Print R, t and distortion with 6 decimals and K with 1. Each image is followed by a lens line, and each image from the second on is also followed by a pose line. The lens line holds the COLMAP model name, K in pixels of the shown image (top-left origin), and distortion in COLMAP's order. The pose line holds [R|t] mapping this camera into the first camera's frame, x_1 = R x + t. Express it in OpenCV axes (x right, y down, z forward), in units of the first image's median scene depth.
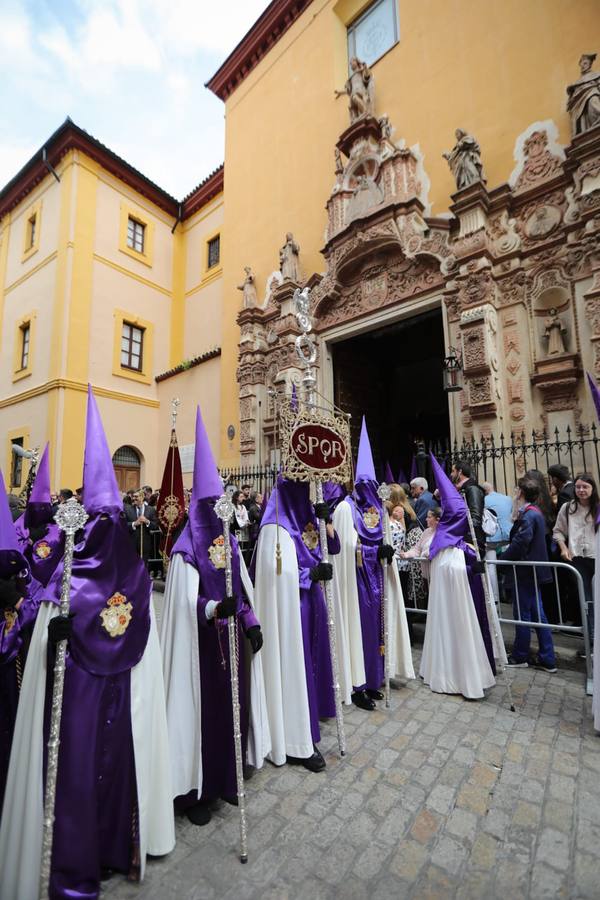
lens RADIAL K [[407.9, 0, 300.0], [0, 407.9, 450.0], [0, 0, 1]] dist [-0.034976, 0.009165]
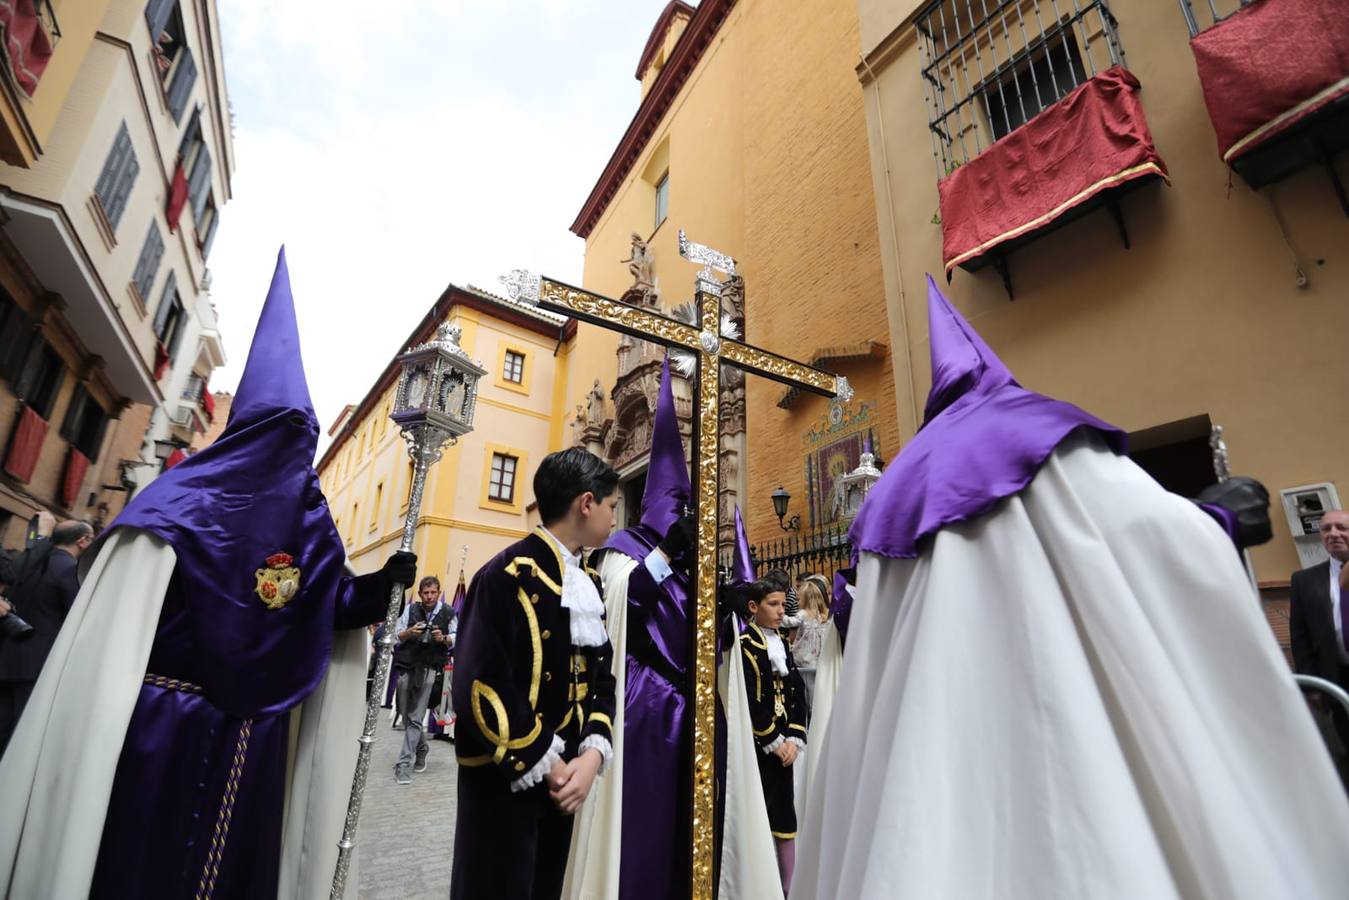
lens RADIAL K [[623.3, 0, 674.5], [0, 623.3, 450.0], [0, 0, 1]] dist [-0.049231, 0.020320]
pose [[0.951919, -0.062113, -0.299987, 0.833546], [-0.001420, 0.978325, -0.207070, -0.016684], [0.306347, 0.197539, 0.931198, -0.554108]]
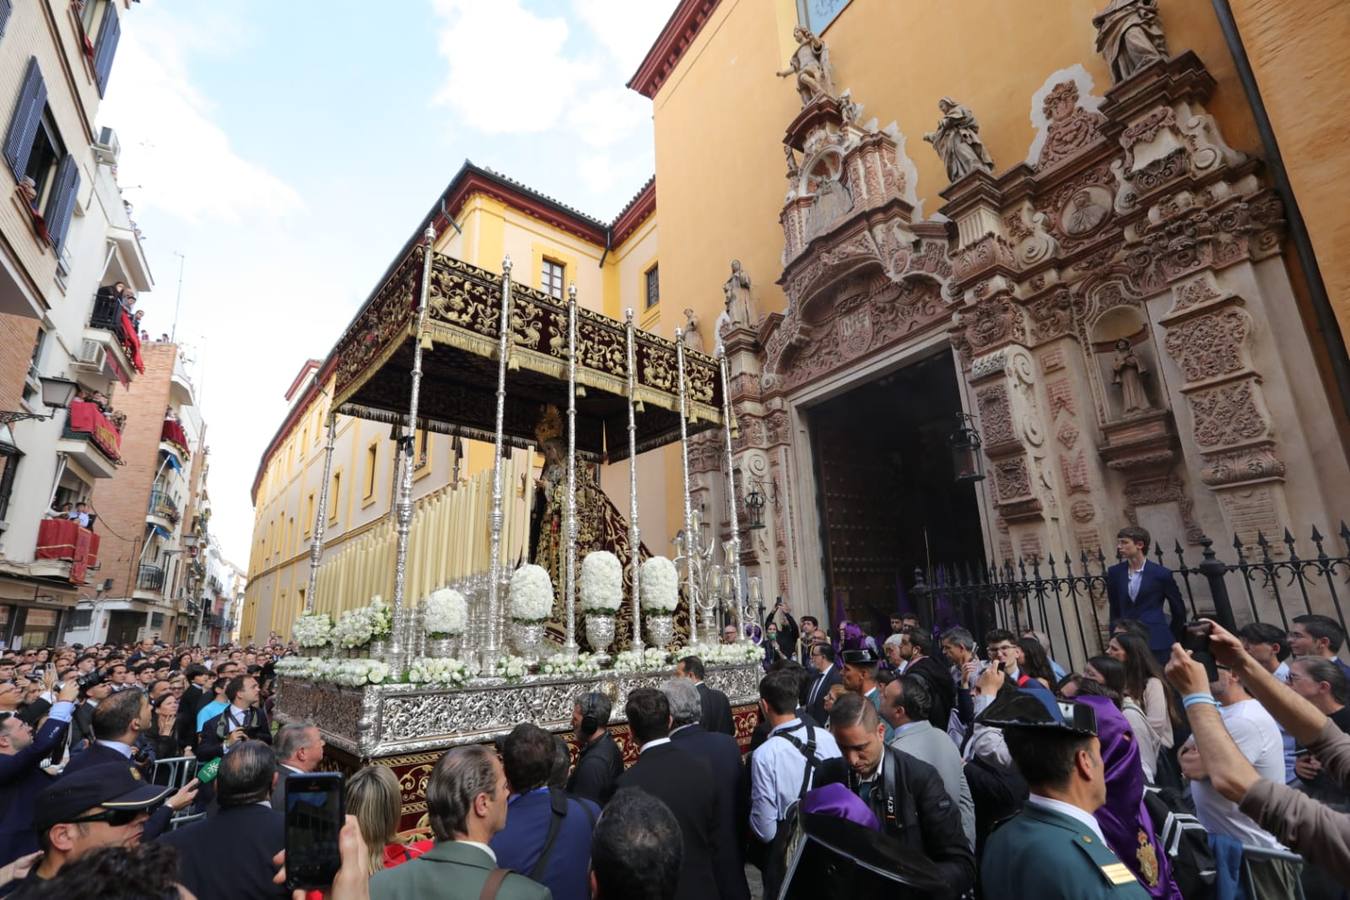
lens RADIAL K [[623.8, 0, 675.0], [0, 623.8, 450.0], [0, 0, 1]] dist [-0.049231, 0.020320]
pose [[0.966652, -0.085991, -0.241224, 0.136555], [0.051877, 0.988163, -0.144370, -0.064726], [0.250783, 0.127042, 0.959671, -0.055947]]
